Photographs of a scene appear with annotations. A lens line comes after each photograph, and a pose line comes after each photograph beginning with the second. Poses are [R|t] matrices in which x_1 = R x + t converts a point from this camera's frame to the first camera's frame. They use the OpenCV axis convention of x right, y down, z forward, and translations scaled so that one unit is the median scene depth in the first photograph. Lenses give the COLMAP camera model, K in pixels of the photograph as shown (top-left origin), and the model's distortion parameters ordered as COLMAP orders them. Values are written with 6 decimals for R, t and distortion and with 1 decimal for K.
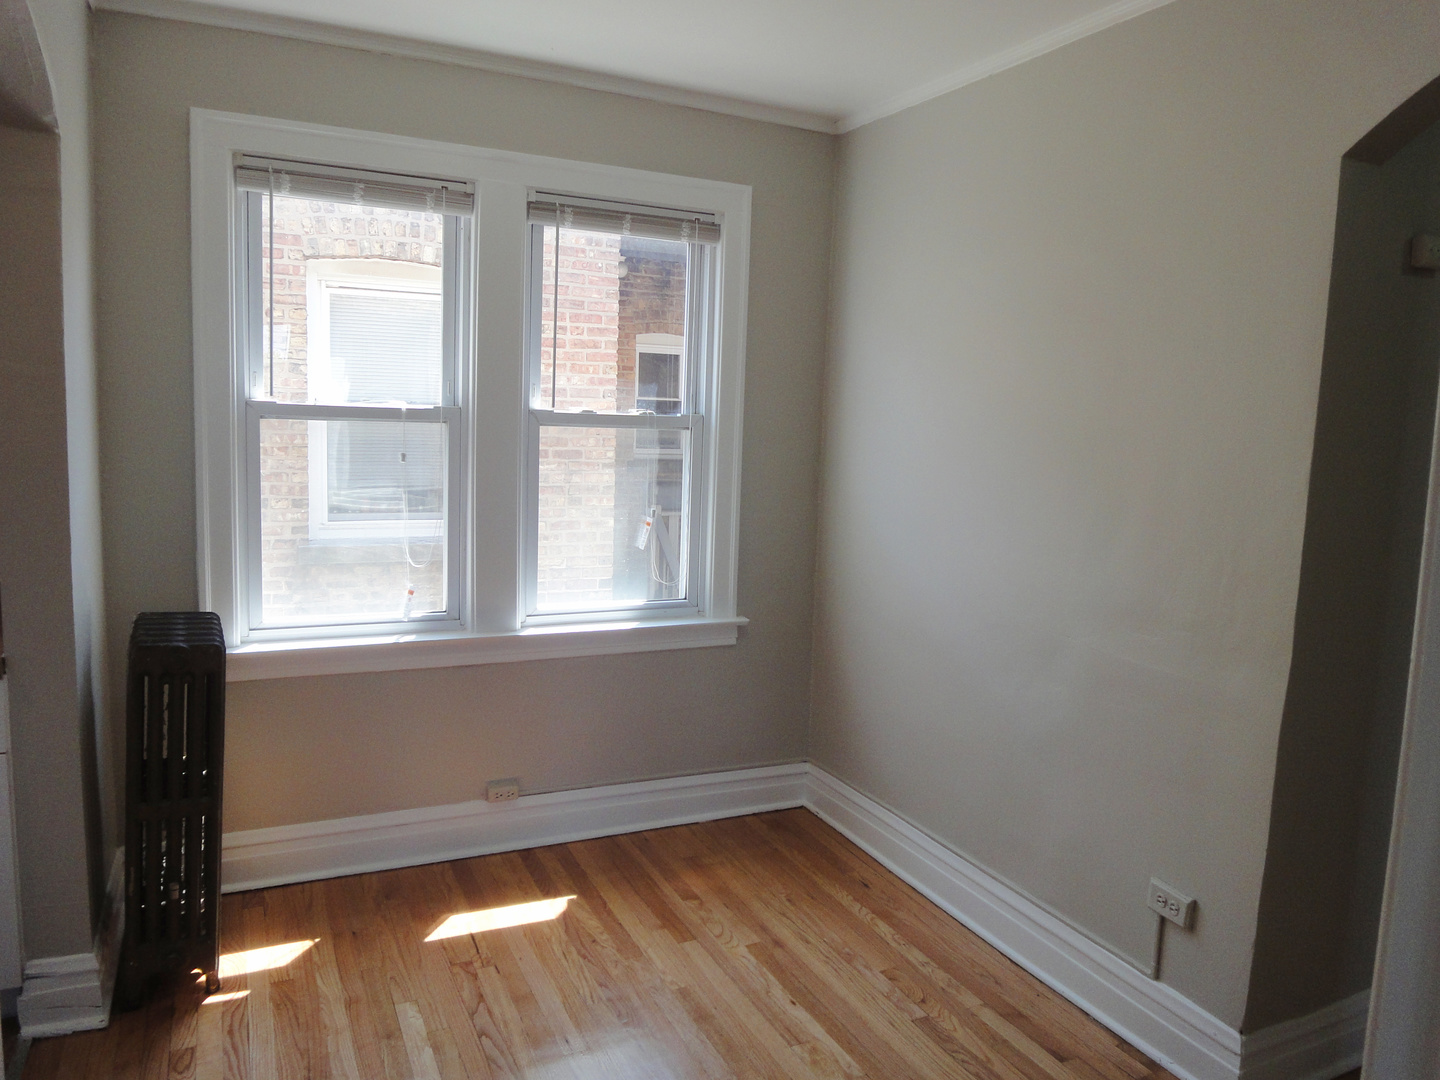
lens RADIAL K [[1034.7, 0, 727.4], [0, 1034.7, 542.6], [0, 0, 1]] dist [-0.036752, -0.005197]
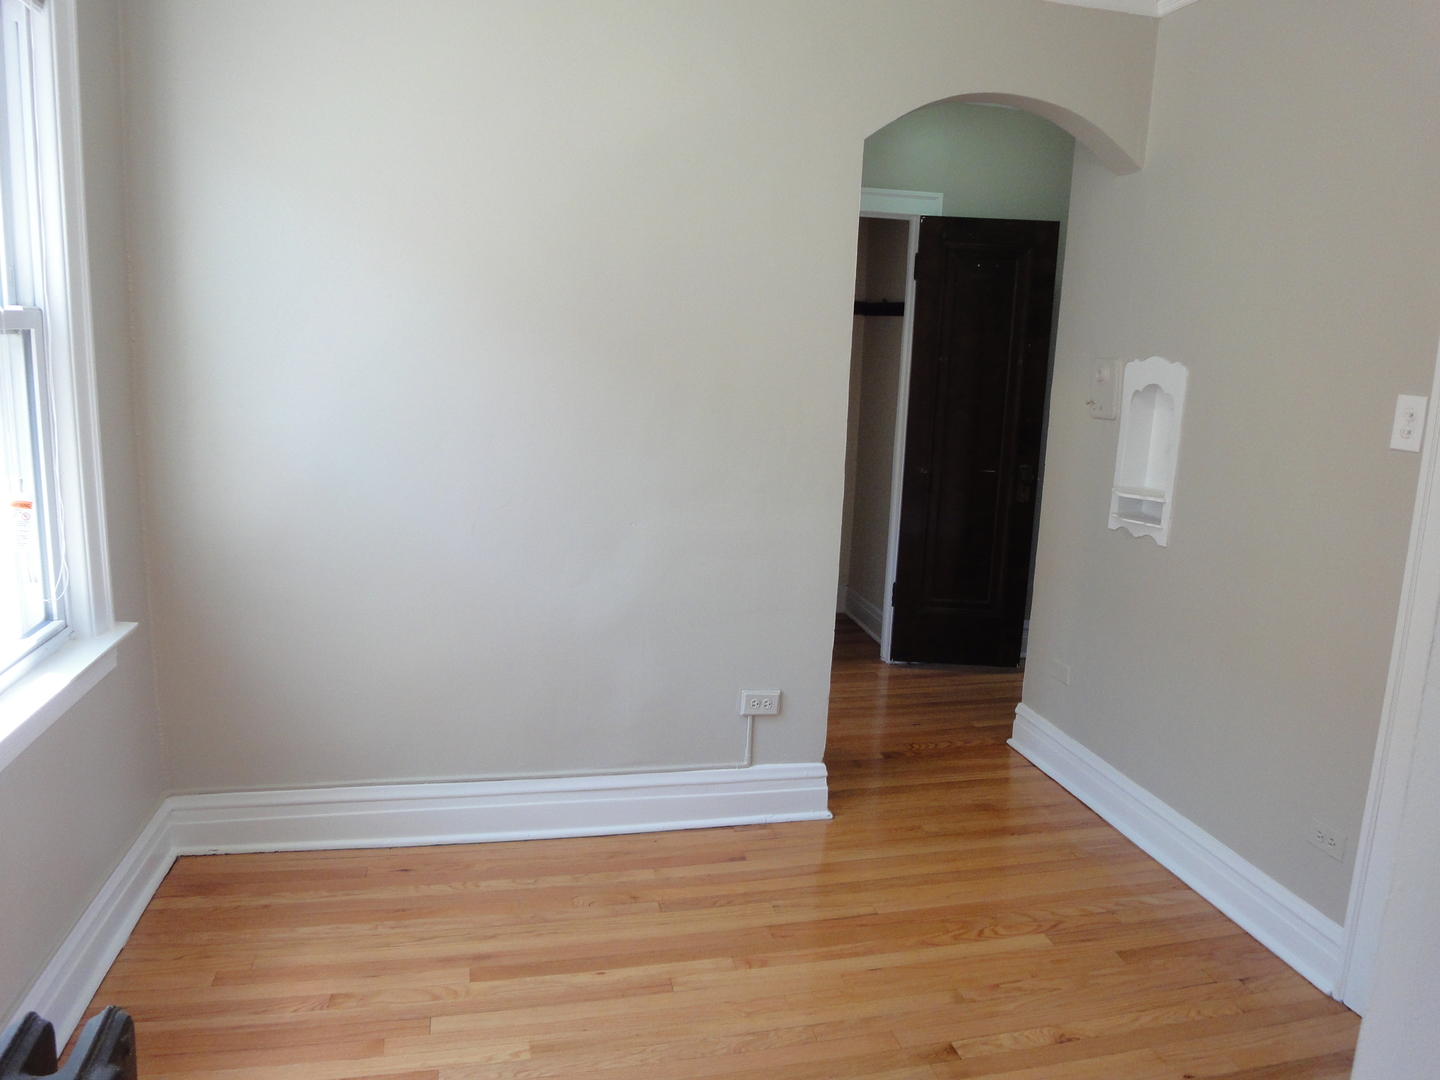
lens RADIAL K [[1000.5, 0, 732.2], [0, 1000.5, 535.6], [0, 0, 1]] dist [-0.052418, 0.010383]
pose [[0.224145, -0.210013, 0.951658, -0.683696], [0.095629, 0.976532, 0.192978, -0.094765], [-0.969853, 0.047752, 0.238968, 0.671910]]
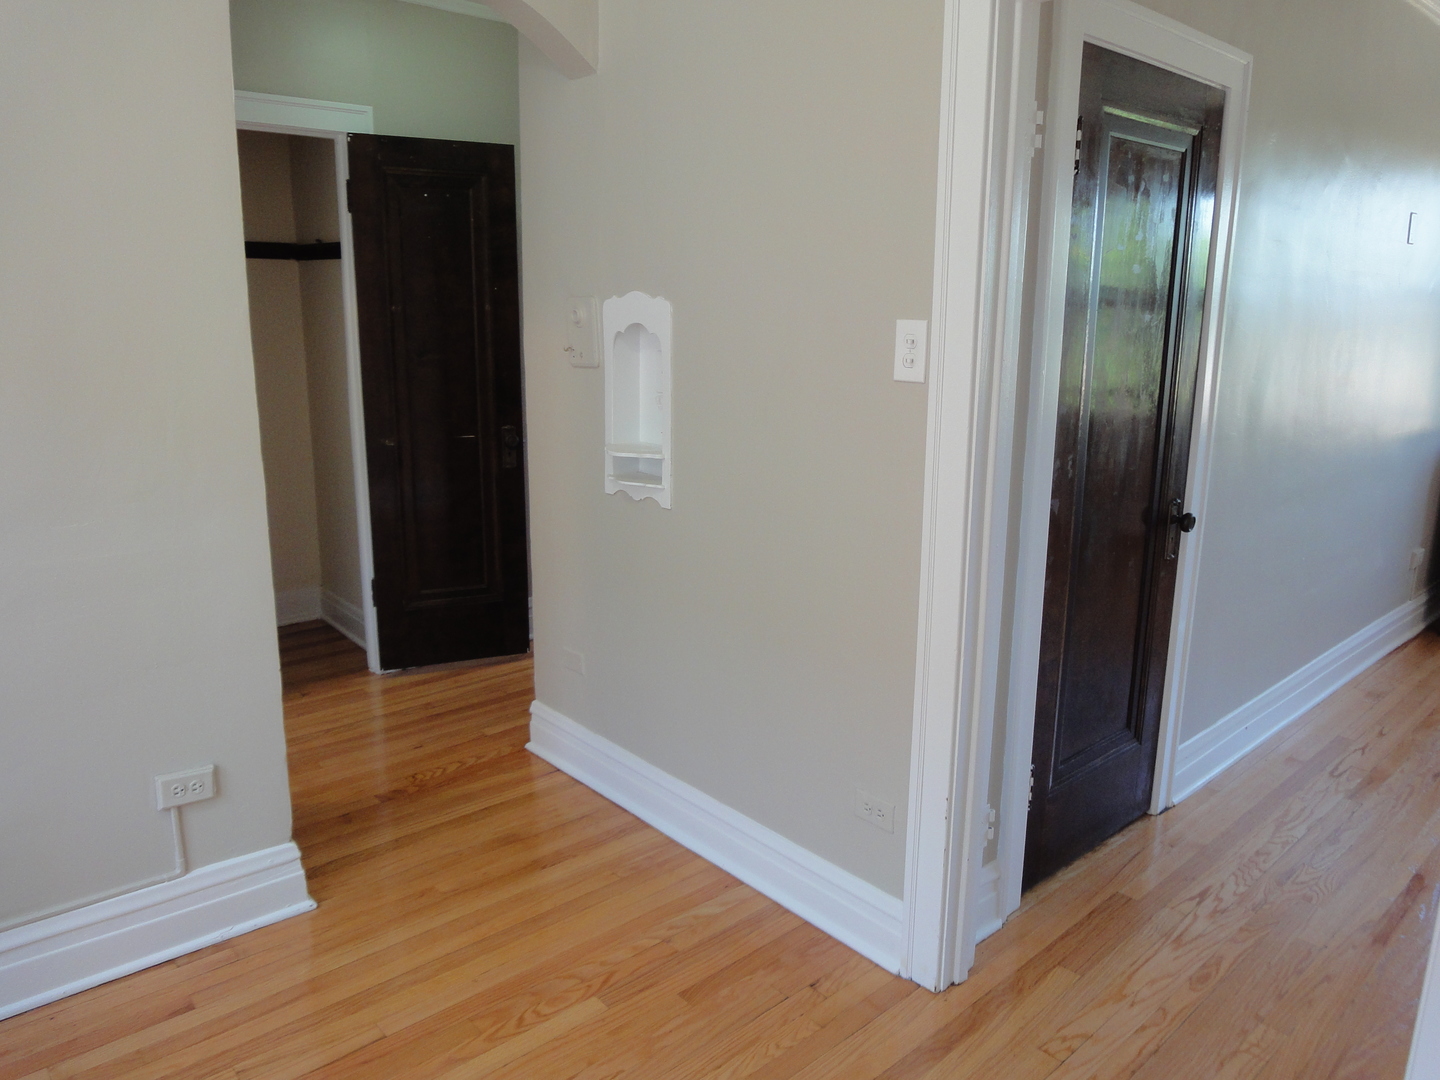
lens RADIAL K [[1000.5, 0, 726.6], [0, 1000.5, 535.9], [0, 0, 1]] dist [-0.052418, 0.010383]
pose [[-0.265760, -0.246720, 0.931934, -0.452393], [0.103381, 0.953829, 0.281998, -0.067339], [-0.958480, 0.171288, -0.227983, 0.641514]]
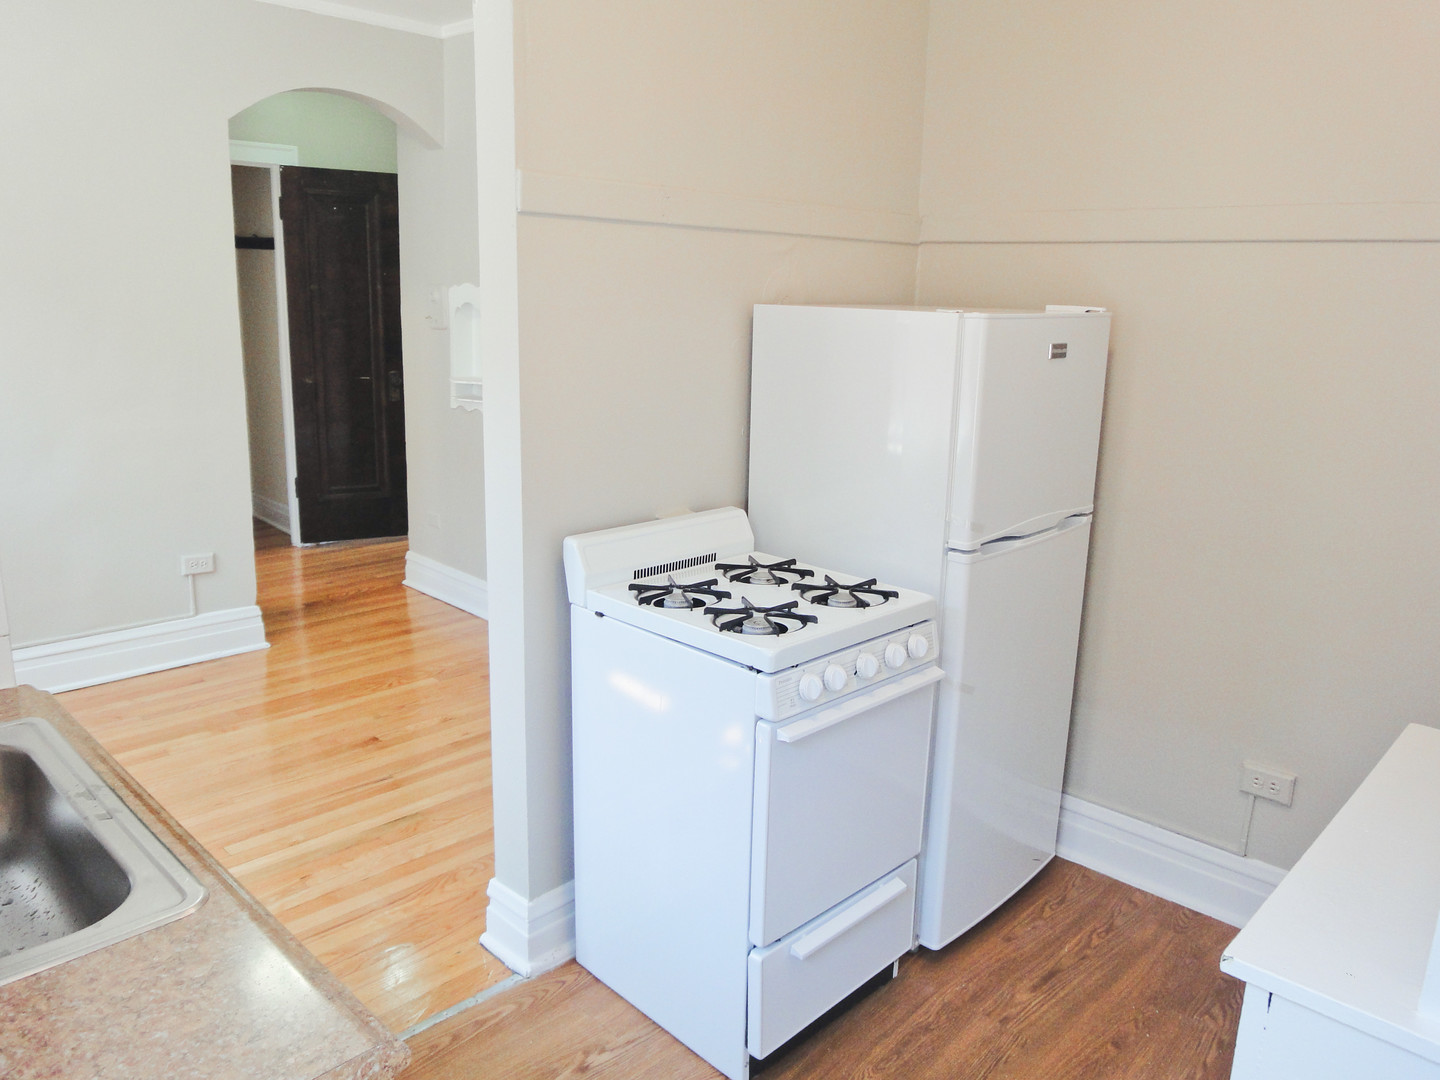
lens RADIAL K [[1034.7, 0, 711.2], [0, 1034.7, 535.4], [0, 0, 1]] dist [-0.036752, -0.005197]
pose [[-0.326156, -0.264801, 0.907470, -1.230165], [0.077130, 0.949310, 0.304732, -0.120846], [-0.942164, 0.169383, -0.289199, 0.642632]]
